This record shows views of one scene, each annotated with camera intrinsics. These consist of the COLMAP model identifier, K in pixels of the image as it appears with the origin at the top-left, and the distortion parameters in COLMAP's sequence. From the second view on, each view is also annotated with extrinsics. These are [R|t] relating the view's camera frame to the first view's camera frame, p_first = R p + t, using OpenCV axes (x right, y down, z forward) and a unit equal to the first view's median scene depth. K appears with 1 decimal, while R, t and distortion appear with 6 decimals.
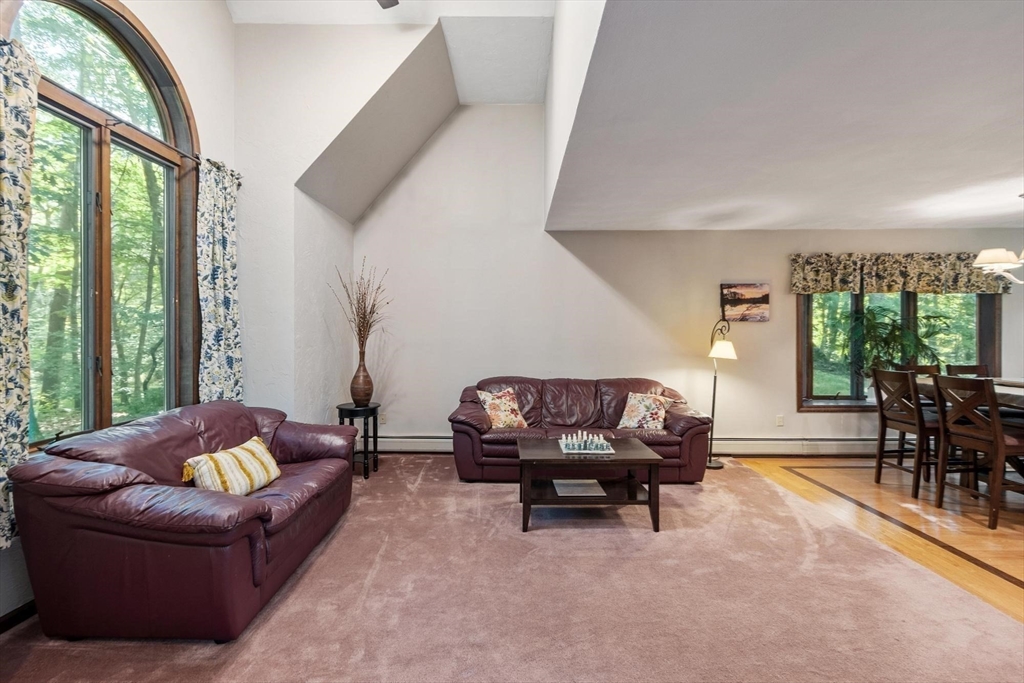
lens RADIAL K [[454.8, 0, 510.6], [0, 454.8, 337.9], [0, 0, 1]] dist [0.001052, 0.000110]
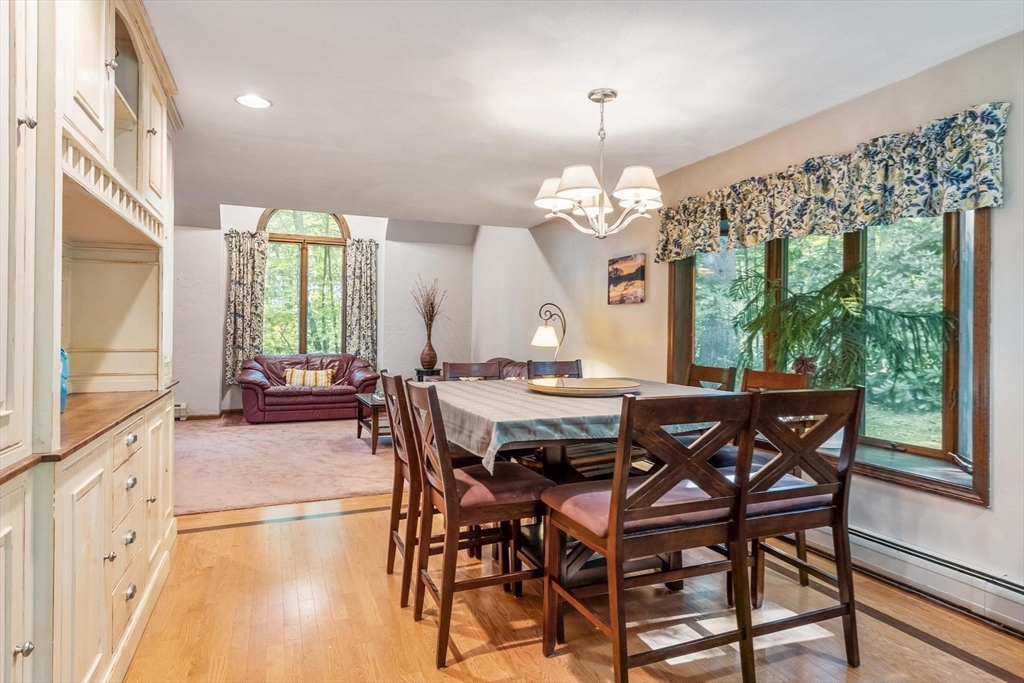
lens RADIAL K [[579.7, 0, 512.3], [0, 579.7, 336.4], [0, 0, 1]] dist [0.001018, 0.000020]
pose [[0.401495, 0.012649, -0.915774, 1.374246], [-0.014380, 0.999868, 0.007506, 0.016788], [0.915748, 0.010155, 0.401624, 0.410981]]
